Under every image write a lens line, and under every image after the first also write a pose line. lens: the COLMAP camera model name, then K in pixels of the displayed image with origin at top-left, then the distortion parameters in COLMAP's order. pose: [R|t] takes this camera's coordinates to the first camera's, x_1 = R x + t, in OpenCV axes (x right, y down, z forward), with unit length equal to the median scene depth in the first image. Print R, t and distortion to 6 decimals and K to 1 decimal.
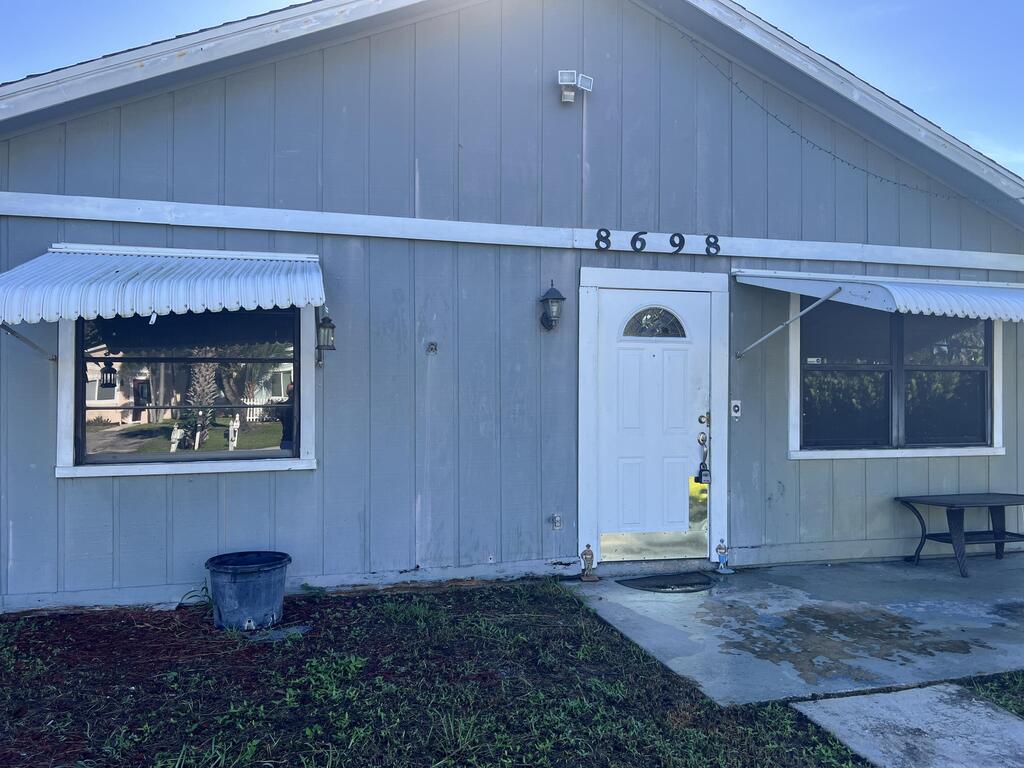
lens RADIAL K [[769.8, 0, 517.2], [0, 769.8, 389.4], [0, 0, 1]] dist [0.036096, -0.038596]
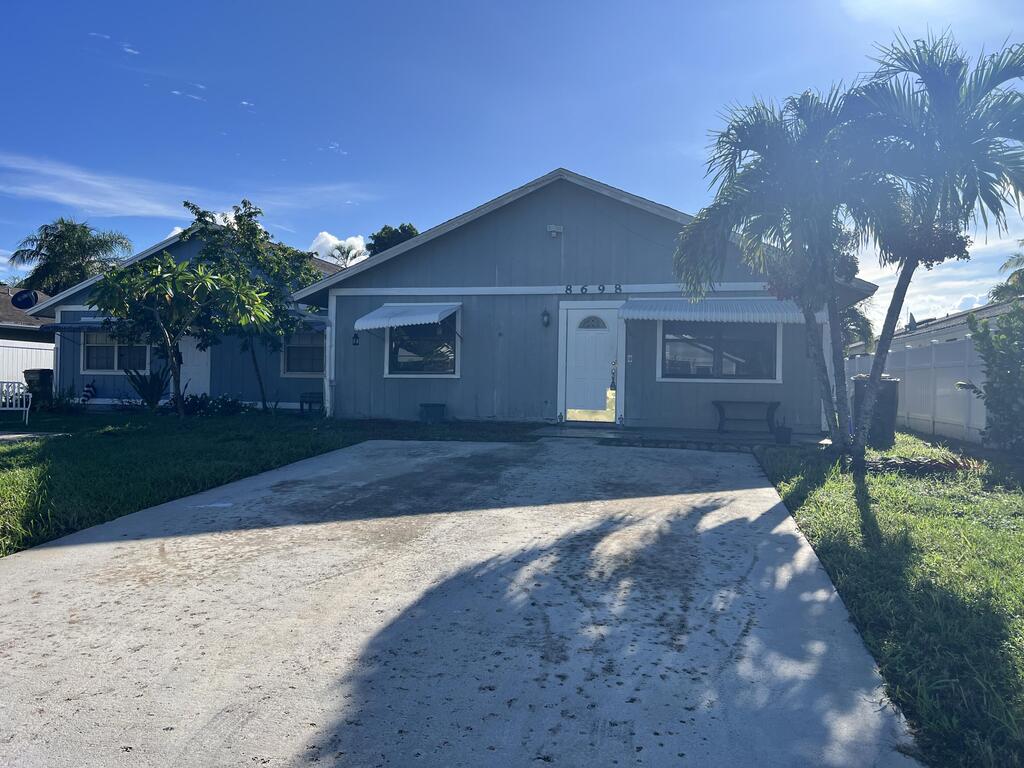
lens RADIAL K [[769.8, 0, 512.2], [0, 769.8, 386.0], [0, 0, 1]] dist [0.036096, -0.038596]
pose [[0.881051, 0.014870, -0.472788, 1.122190], [-0.012724, 0.999889, 0.007737, 0.097553], [0.472851, -0.000801, 0.881142, -1.260649]]
